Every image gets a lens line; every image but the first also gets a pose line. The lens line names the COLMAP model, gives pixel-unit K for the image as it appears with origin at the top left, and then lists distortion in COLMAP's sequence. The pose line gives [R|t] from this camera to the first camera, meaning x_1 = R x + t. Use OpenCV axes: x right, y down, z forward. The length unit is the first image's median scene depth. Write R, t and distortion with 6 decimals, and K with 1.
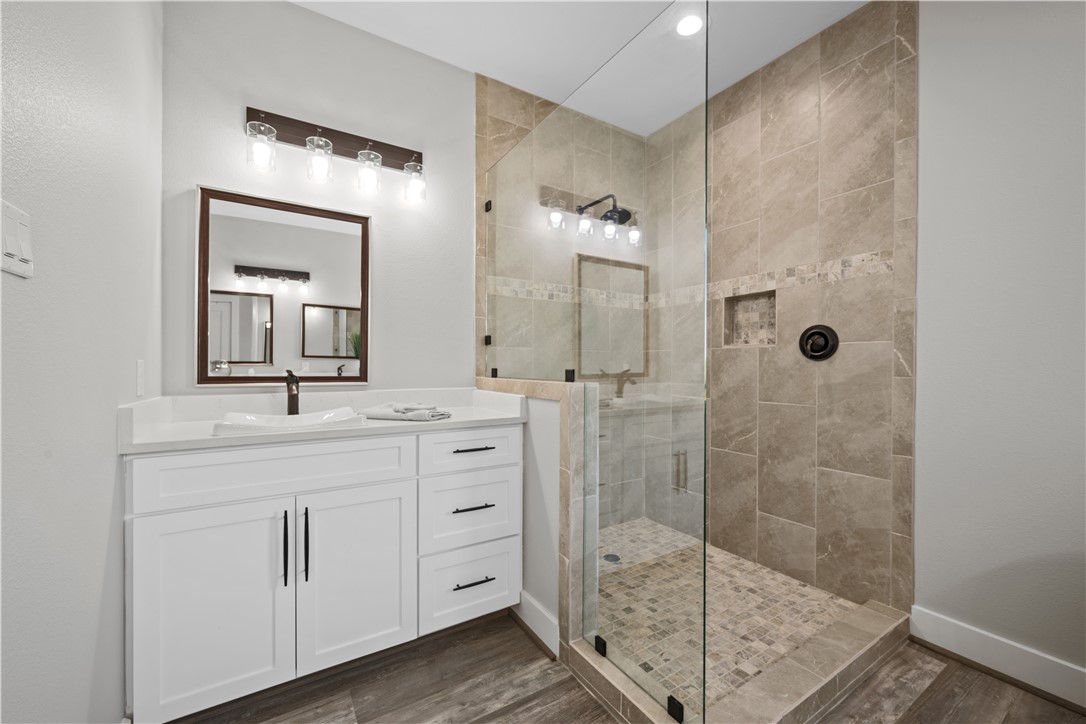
lens RADIAL K [[432.6, 0, 545.7], [0, 432.6, 370.1], [0, 0, 1]] dist [-0.003648, 0.000604]
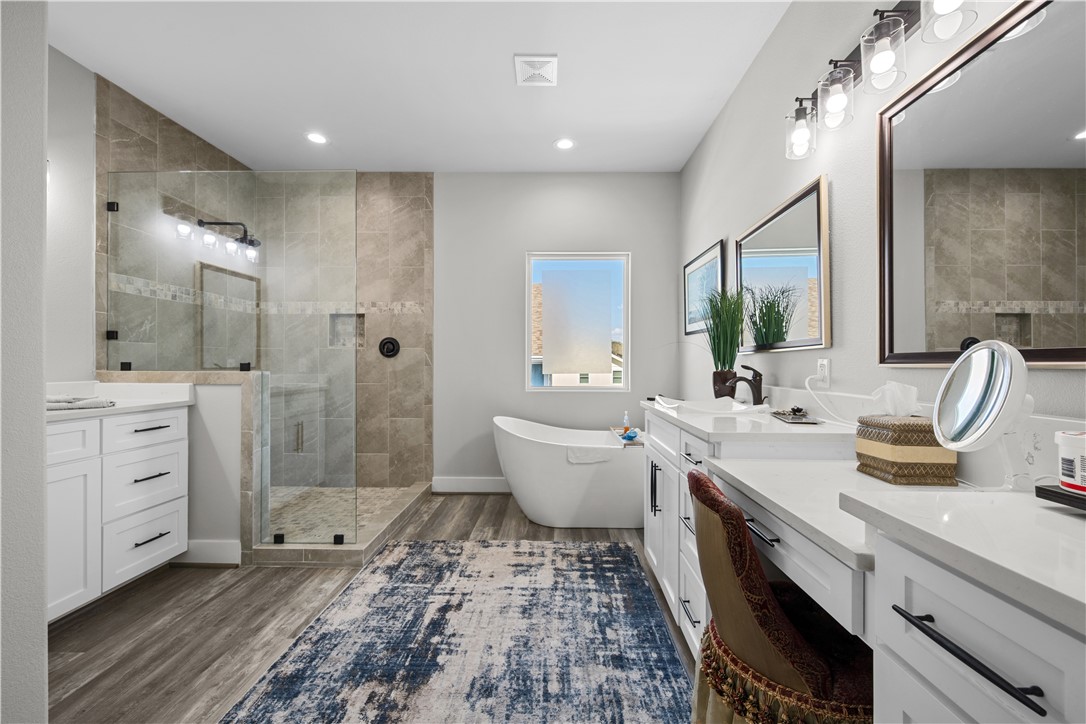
lens RADIAL K [[432.6, 0, 544.6], [0, 432.6, 363.0], [0, 0, 1]] dist [-0.003648, 0.000604]
pose [[0.560823, -0.001879, 0.827934, -0.460344], [0.006285, 0.999978, -0.001988, 0.007331], [-0.827912, 0.006319, 0.560822, -0.498194]]
